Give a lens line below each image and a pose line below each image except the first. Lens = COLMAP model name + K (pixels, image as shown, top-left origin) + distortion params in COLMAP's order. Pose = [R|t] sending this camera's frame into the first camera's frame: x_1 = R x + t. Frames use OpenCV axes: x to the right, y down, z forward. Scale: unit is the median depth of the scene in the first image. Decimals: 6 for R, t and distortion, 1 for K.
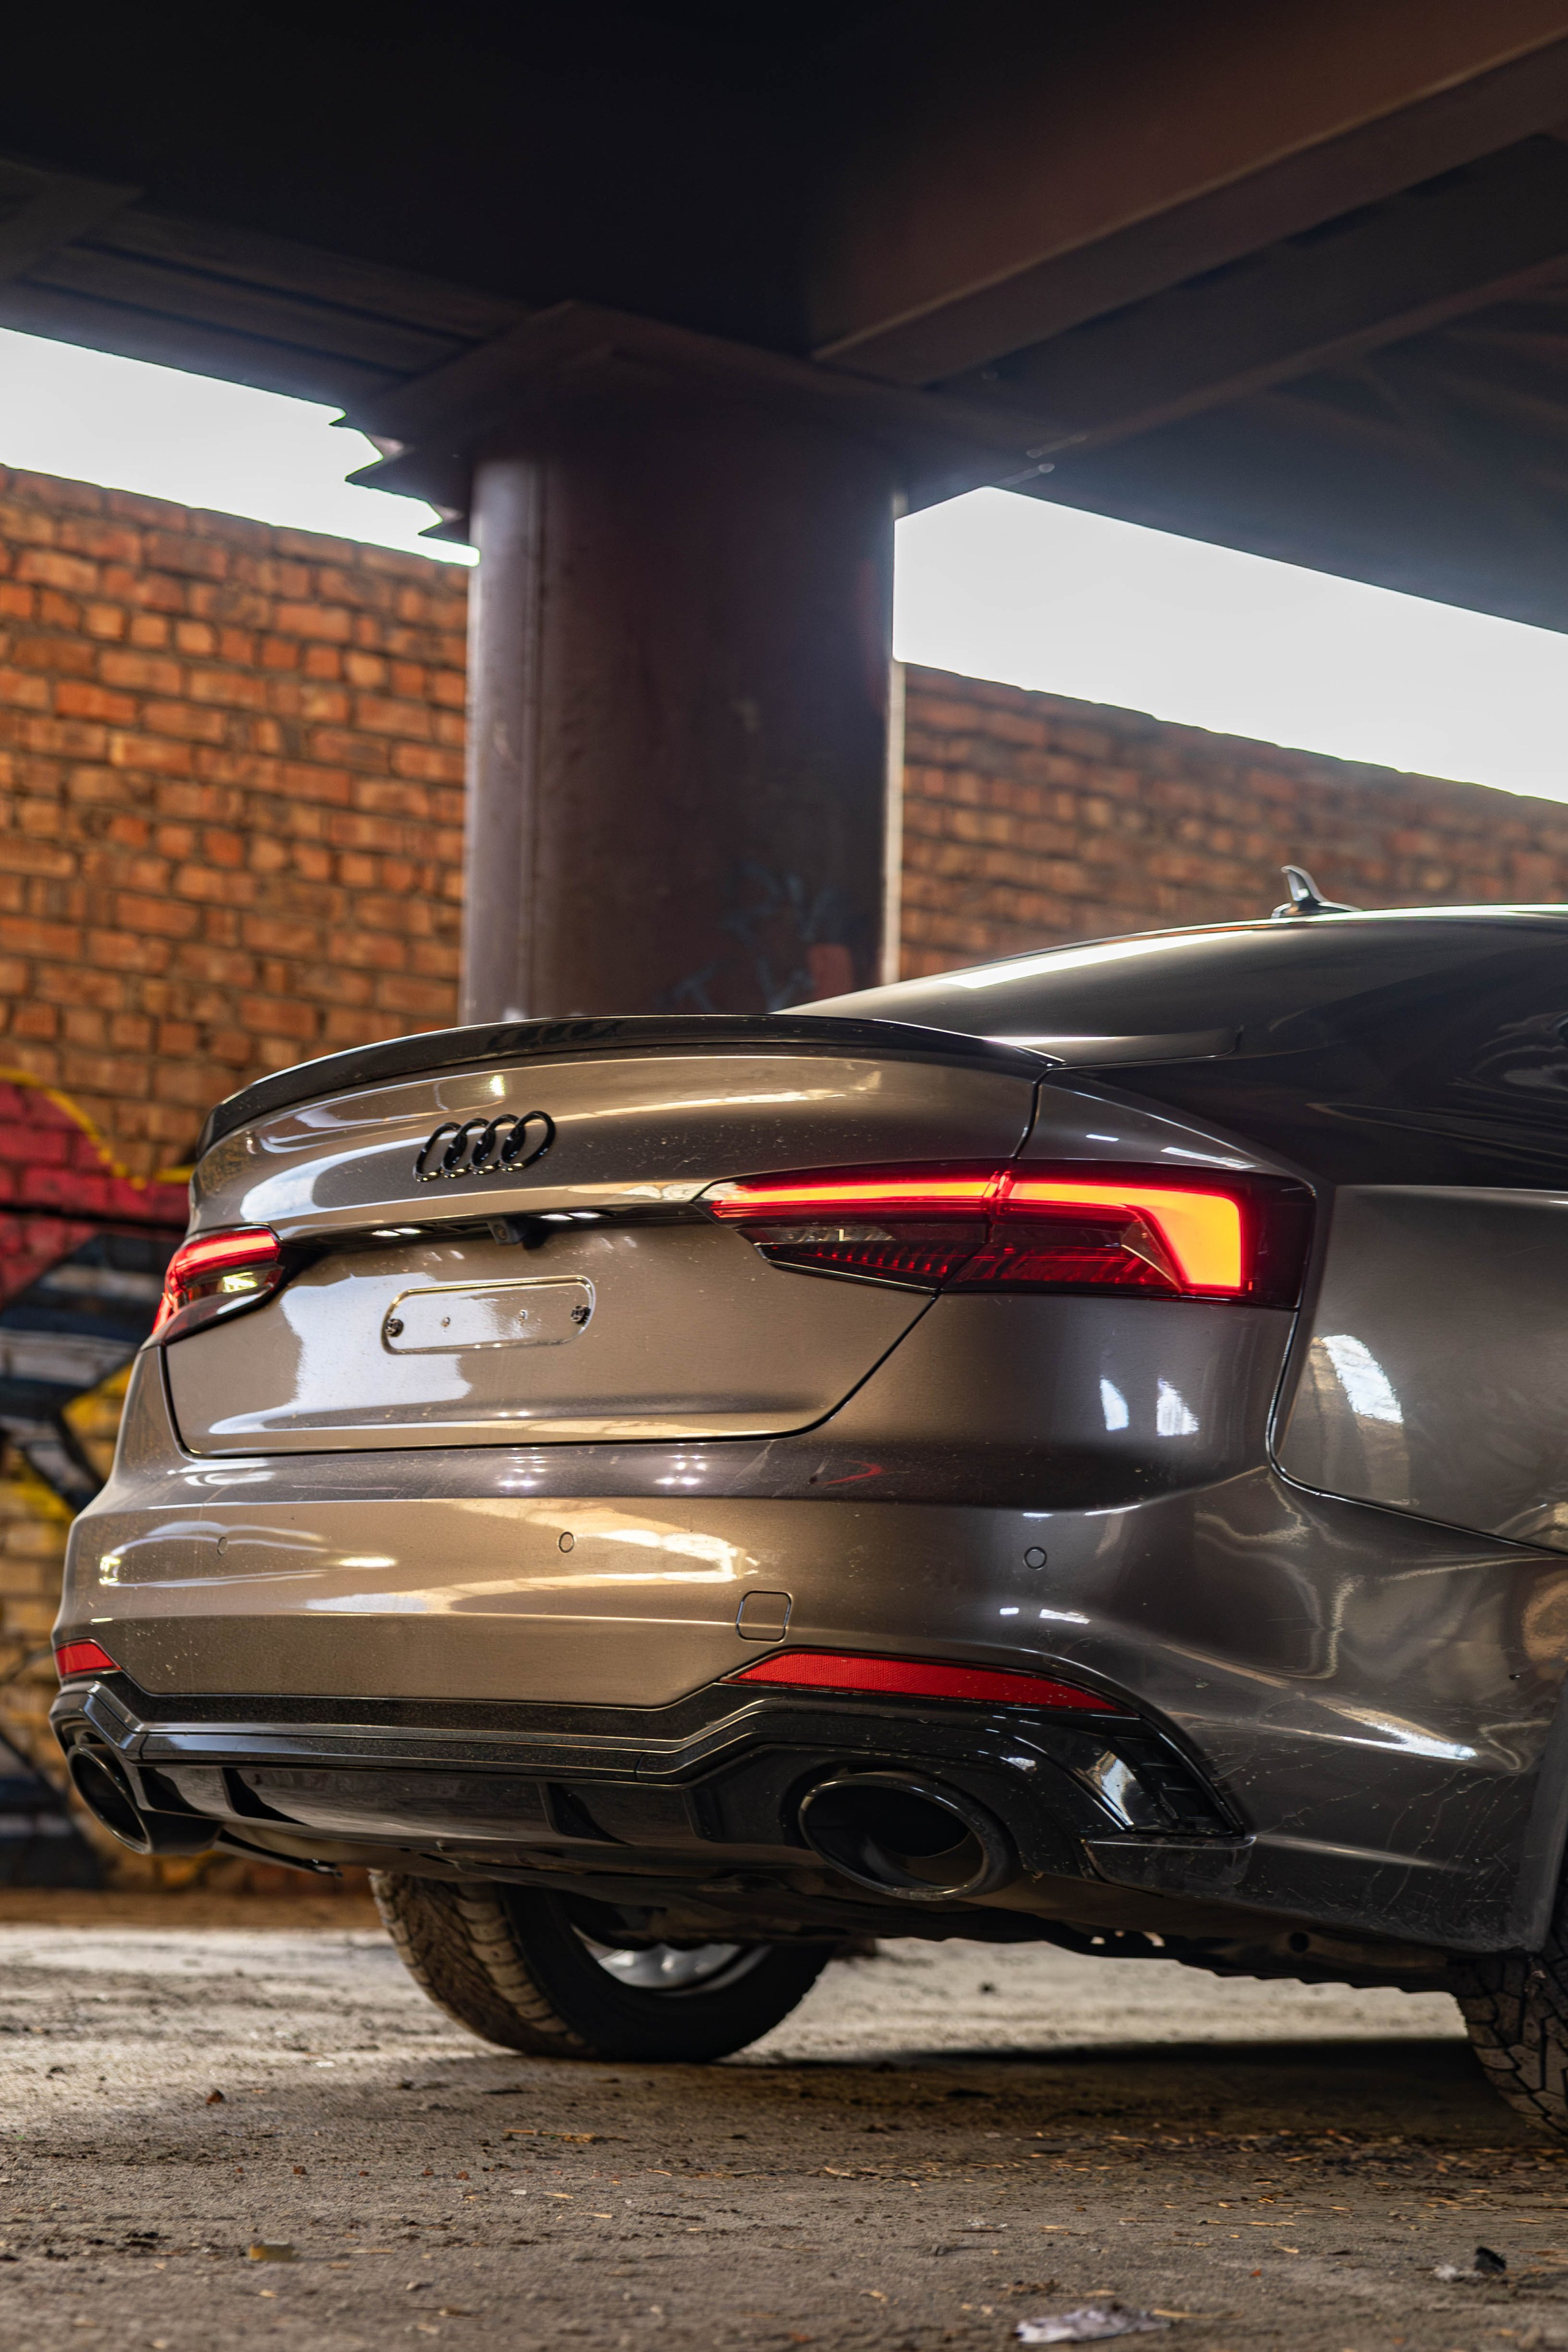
lens RADIAL K [[4465.5, 0, 780.8], [0, 4465.5, 1257.9], [0, 0, 1]] dist [0.038273, 0.000000]
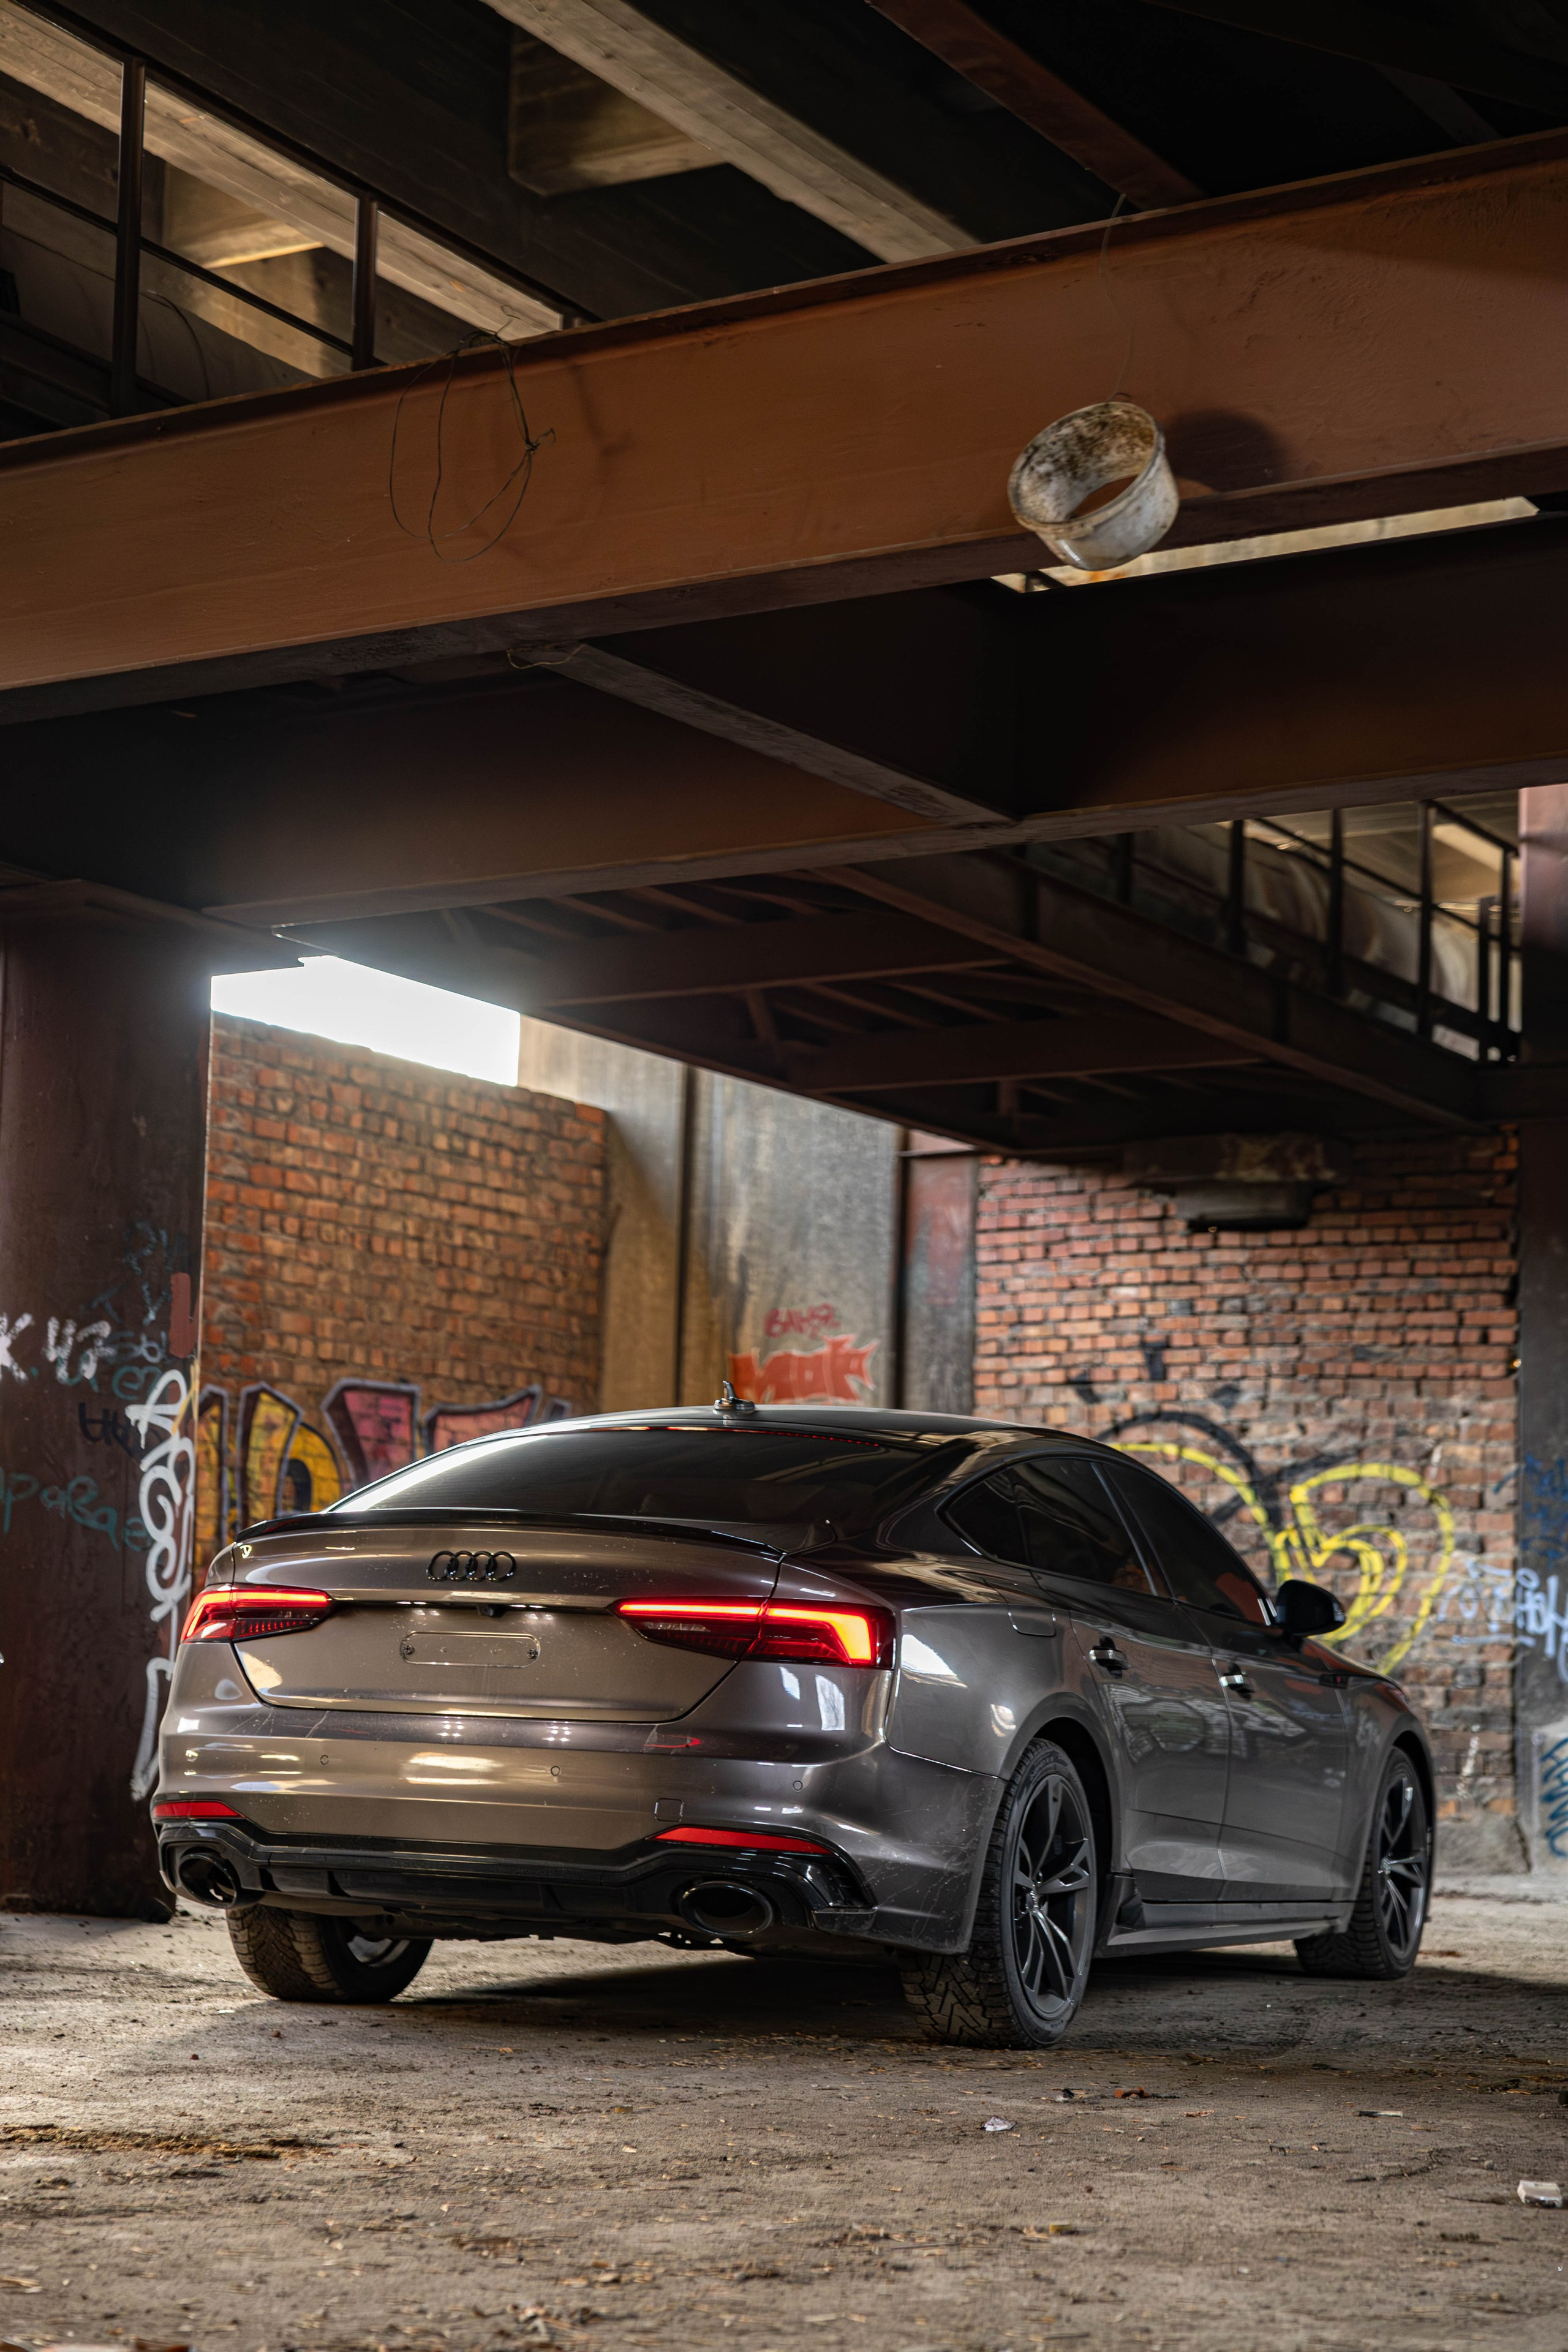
lens RADIAL K [[3977.5, 0, 772.7], [0, 3977.5, 1174.7], [0, 0, 1]] dist [0.056791, 0.000000]
pose [[0.924929, 0.047261, 0.377190, -0.319030], [-0.046300, 0.998860, -0.011621, -0.095206], [-0.377309, -0.006715, 0.926063, -0.373521]]
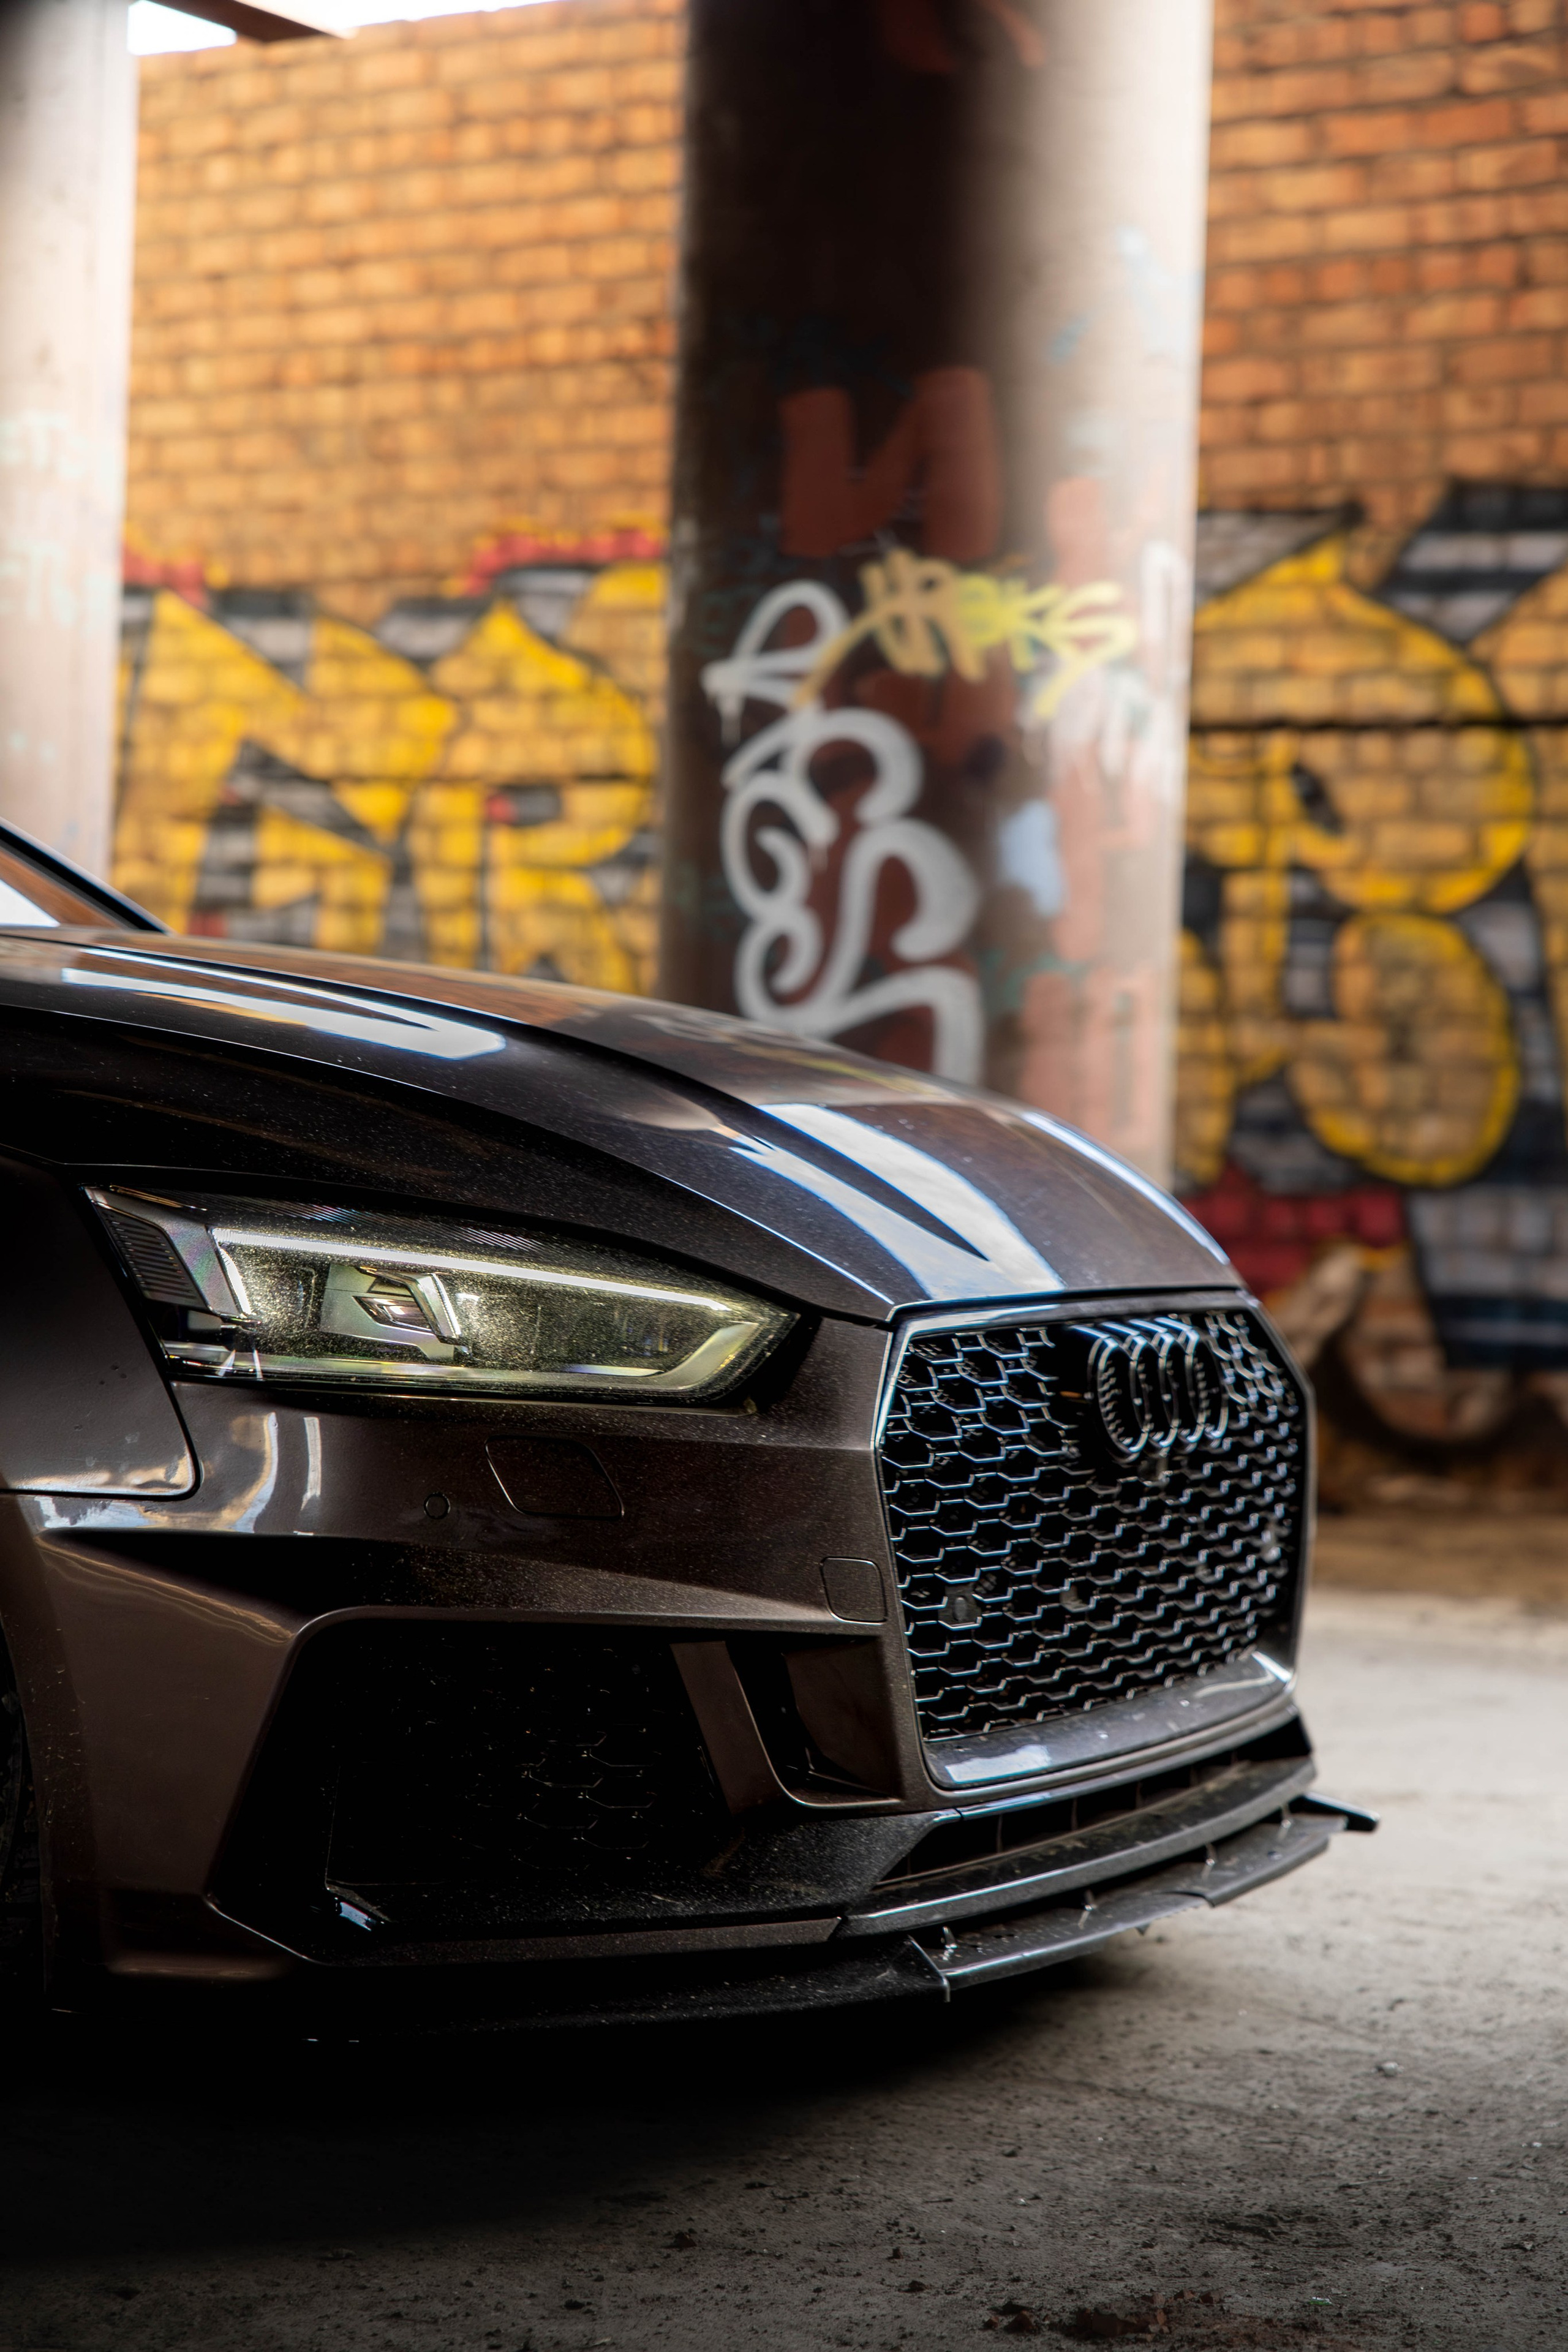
lens RADIAL K [[4520.0, 0, 773.6], [0, 4520.0, 1174.9], [0, 0, 1]] dist [0.047661, 0.000000]
pose [[0.329464, -0.011773, -0.944095, 0.753472], [0.091916, 0.995573, 0.019661, 0.052287], [0.939684, -0.093255, 0.329087, 0.690967]]
